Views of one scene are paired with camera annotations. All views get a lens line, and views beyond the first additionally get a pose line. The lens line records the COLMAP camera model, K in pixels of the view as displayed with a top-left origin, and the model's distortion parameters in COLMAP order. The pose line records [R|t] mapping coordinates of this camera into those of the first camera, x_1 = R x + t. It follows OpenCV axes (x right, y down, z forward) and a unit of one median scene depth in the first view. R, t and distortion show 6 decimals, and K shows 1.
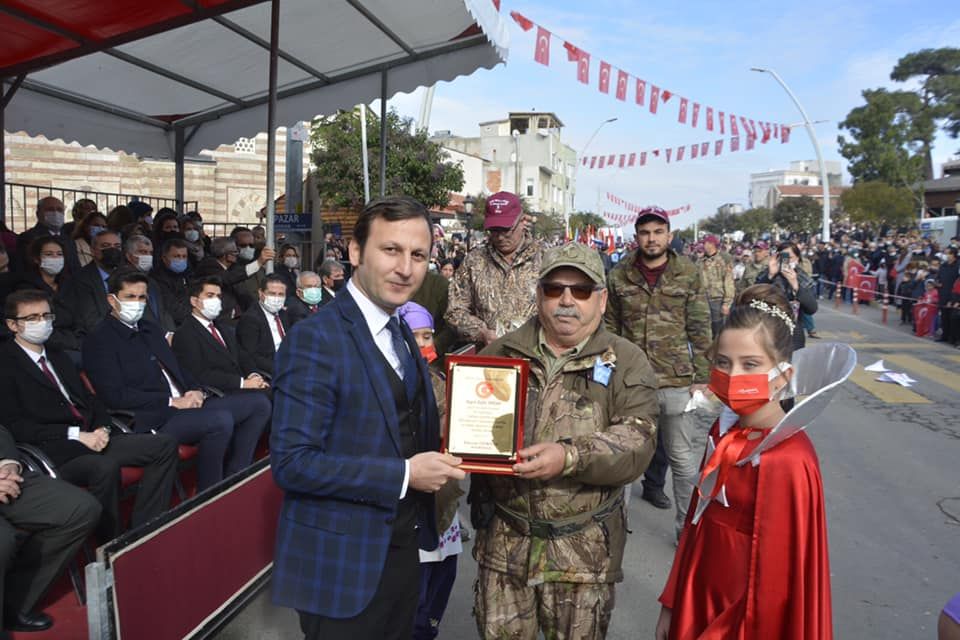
lens RADIAL K [[765.5, 0, 484.7], [0, 765.5, 329.4], [0, 0, 1]] dist [-0.165108, 0.136562]
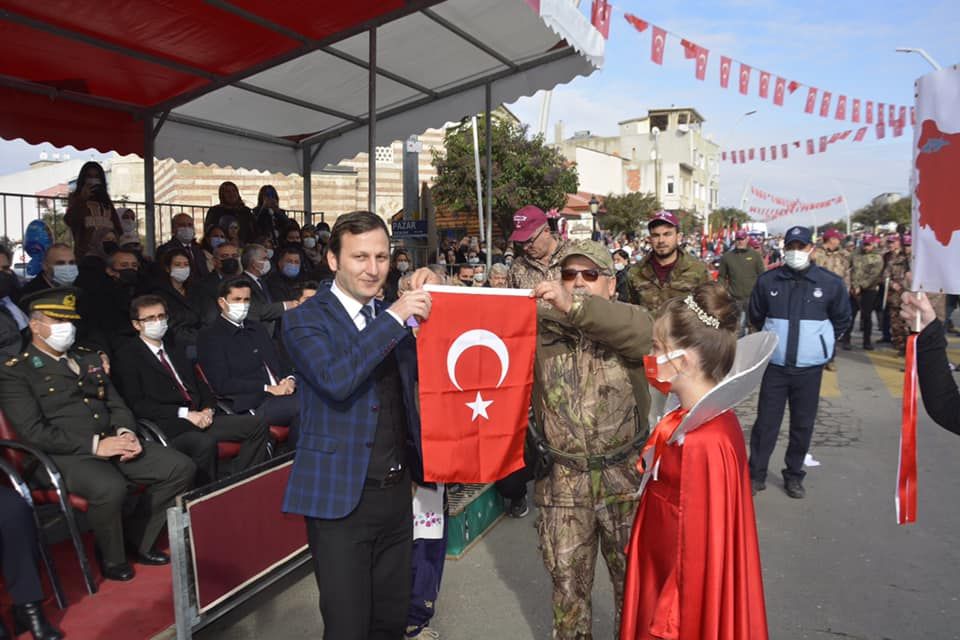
lens RADIAL K [[761.6, 0, 488.6], [0, 761.6, 325.3], [0, 0, 1]] dist [-0.150972, 0.109617]
pose [[0.981988, -0.011059, -0.188617, 0.031313], [0.010049, 0.999930, -0.006312, 0.001929], [0.188674, 0.004302, 0.982030, -0.020300]]
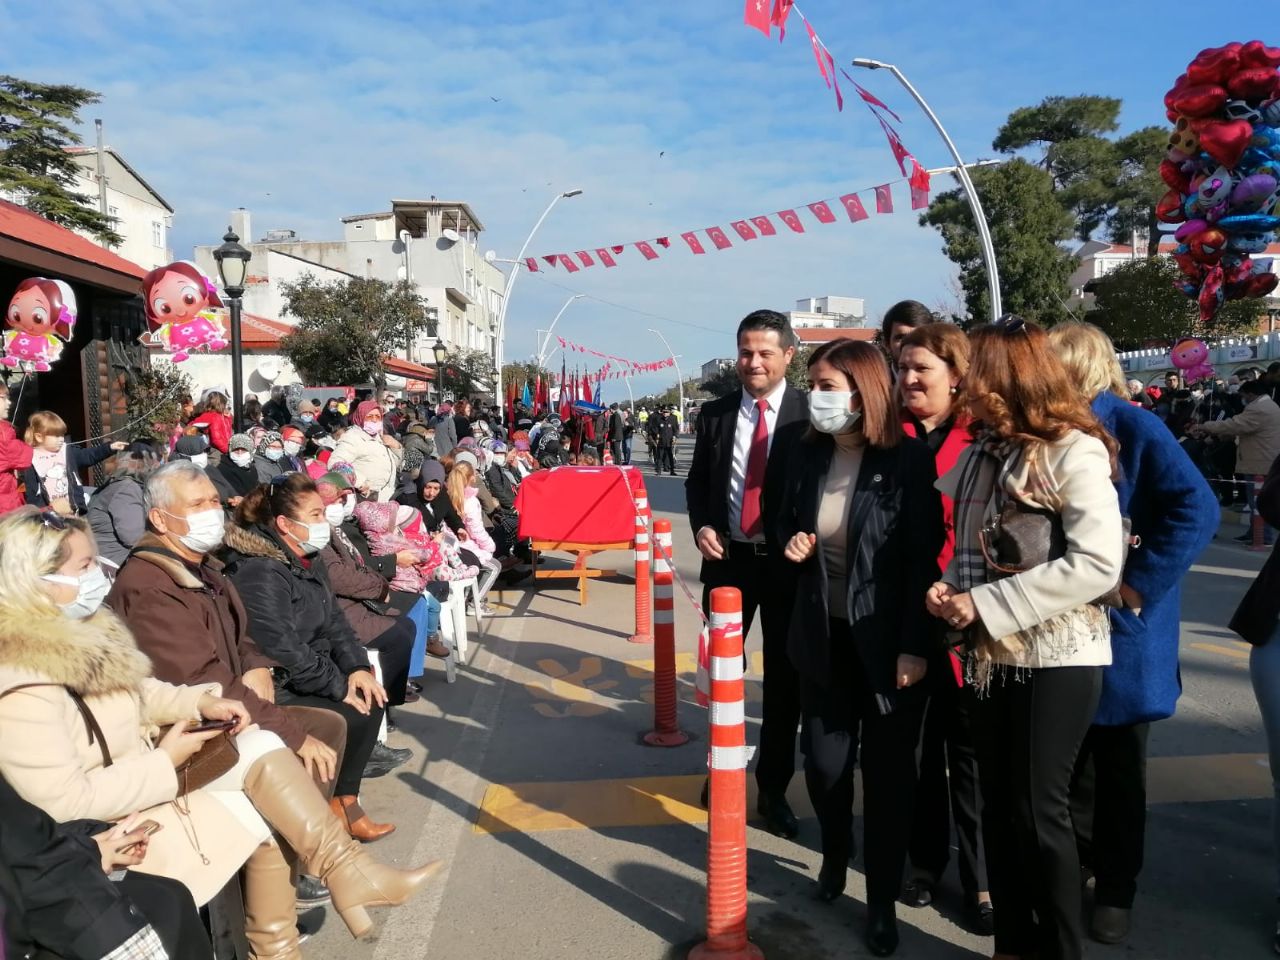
lens RADIAL K [[1021.1, 0, 640.5], [0, 1021.1, 496.1], [0, 0, 1]] dist [0.009394, 0.003206]
pose [[0.967263, -0.030871, 0.251890, 0.036291], [0.040715, 0.998593, -0.033963, -0.044252], [-0.250487, 0.043106, 0.967160, 0.563437]]
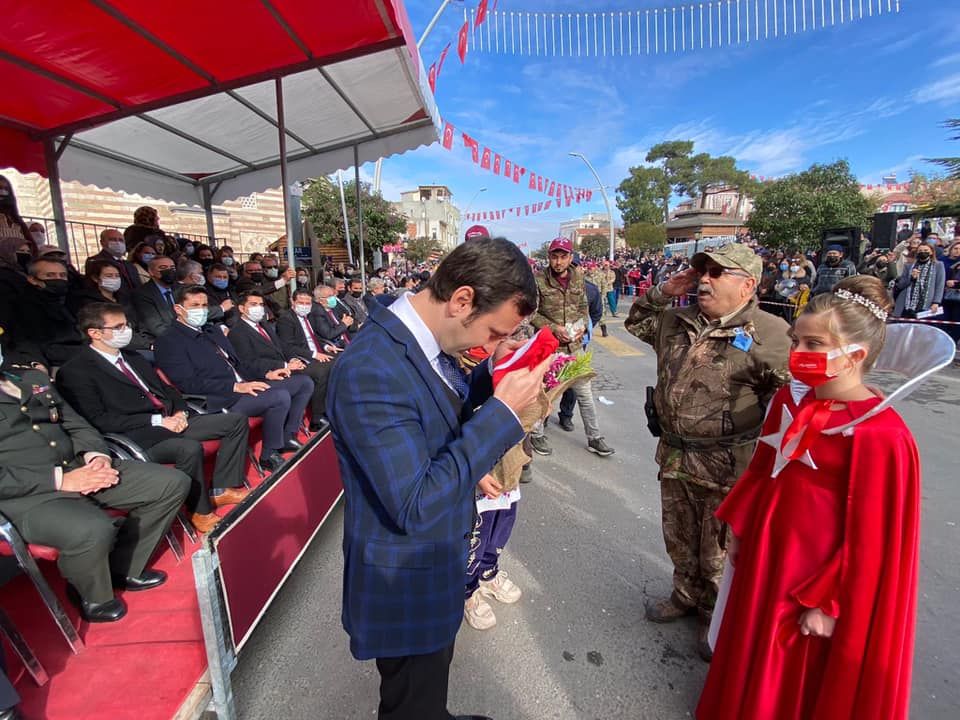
lens RADIAL K [[437.7, 0, 476.3], [0, 437.7, 359.7], [0, 0, 1]] dist [0.020725, -0.020323]
pose [[0.987282, -0.055271, 0.149062, -0.025765], [0.040843, 0.994331, 0.098169, -0.001593], [-0.153642, -0.090832, 0.983943, 0.039179]]
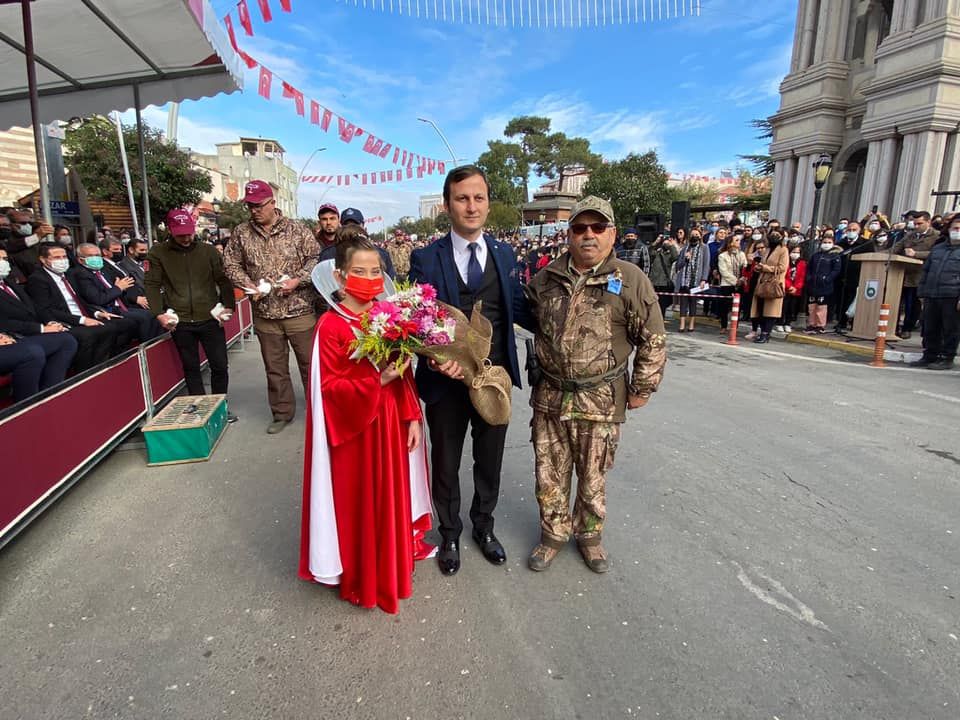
lens RADIAL K [[504.8, 0, 472.4], [0, 504.8, 360.7], [0, 0, 1]] dist [0.038150, -0.035244]
pose [[0.905748, -0.082596, 0.415691, -0.008211], [0.034389, 0.991914, 0.122160, 0.012221], [-0.422420, -0.096351, 0.901265, -0.019458]]
